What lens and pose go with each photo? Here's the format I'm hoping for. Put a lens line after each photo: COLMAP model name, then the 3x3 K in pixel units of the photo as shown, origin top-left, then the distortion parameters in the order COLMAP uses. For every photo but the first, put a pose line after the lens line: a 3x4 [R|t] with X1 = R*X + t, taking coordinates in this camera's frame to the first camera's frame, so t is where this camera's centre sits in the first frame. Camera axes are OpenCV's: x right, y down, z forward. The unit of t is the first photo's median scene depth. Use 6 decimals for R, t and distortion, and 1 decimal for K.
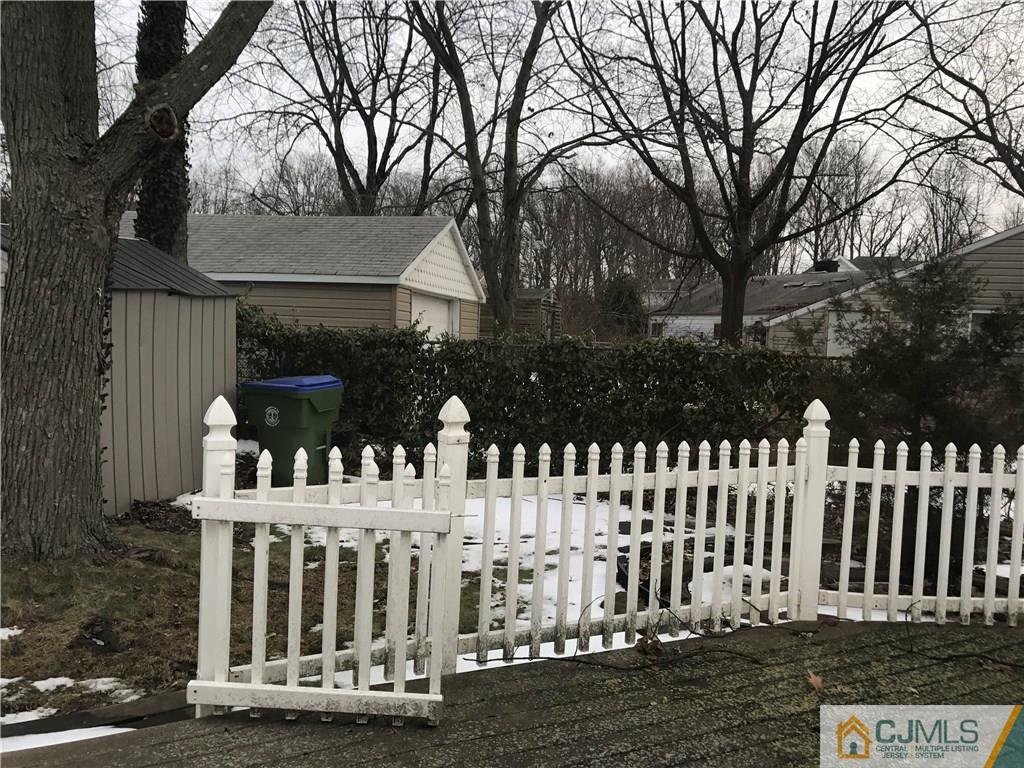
lens RADIAL K [[836.1, 0, 510.1], [0, 836.1, 373.6], [0, 0, 1]] dist [0.008023, -0.002422]
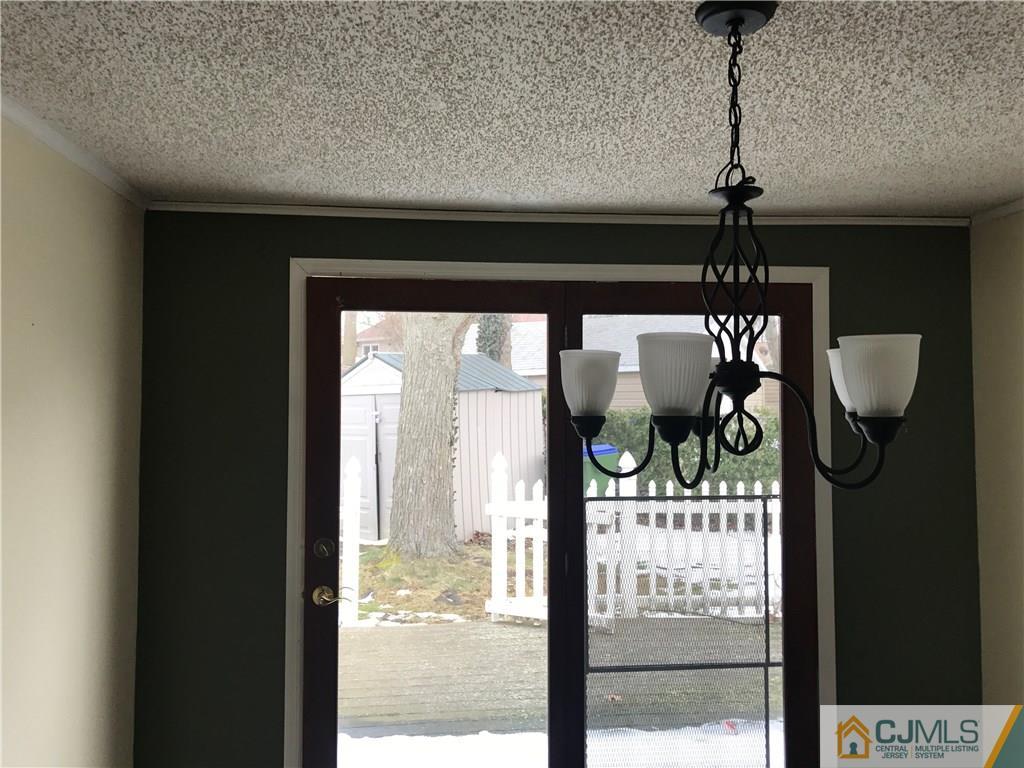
lens RADIAL K [[836.1, 0, 510.1], [0, 836.1, 373.6], [0, 0, 1]] dist [0.008023, -0.002422]
pose [[0.918273, -0.053896, -0.392263, 0.275833], [0.019187, 0.995586, -0.091875, 0.013965], [0.395483, 0.076840, 0.915254, -0.479673]]
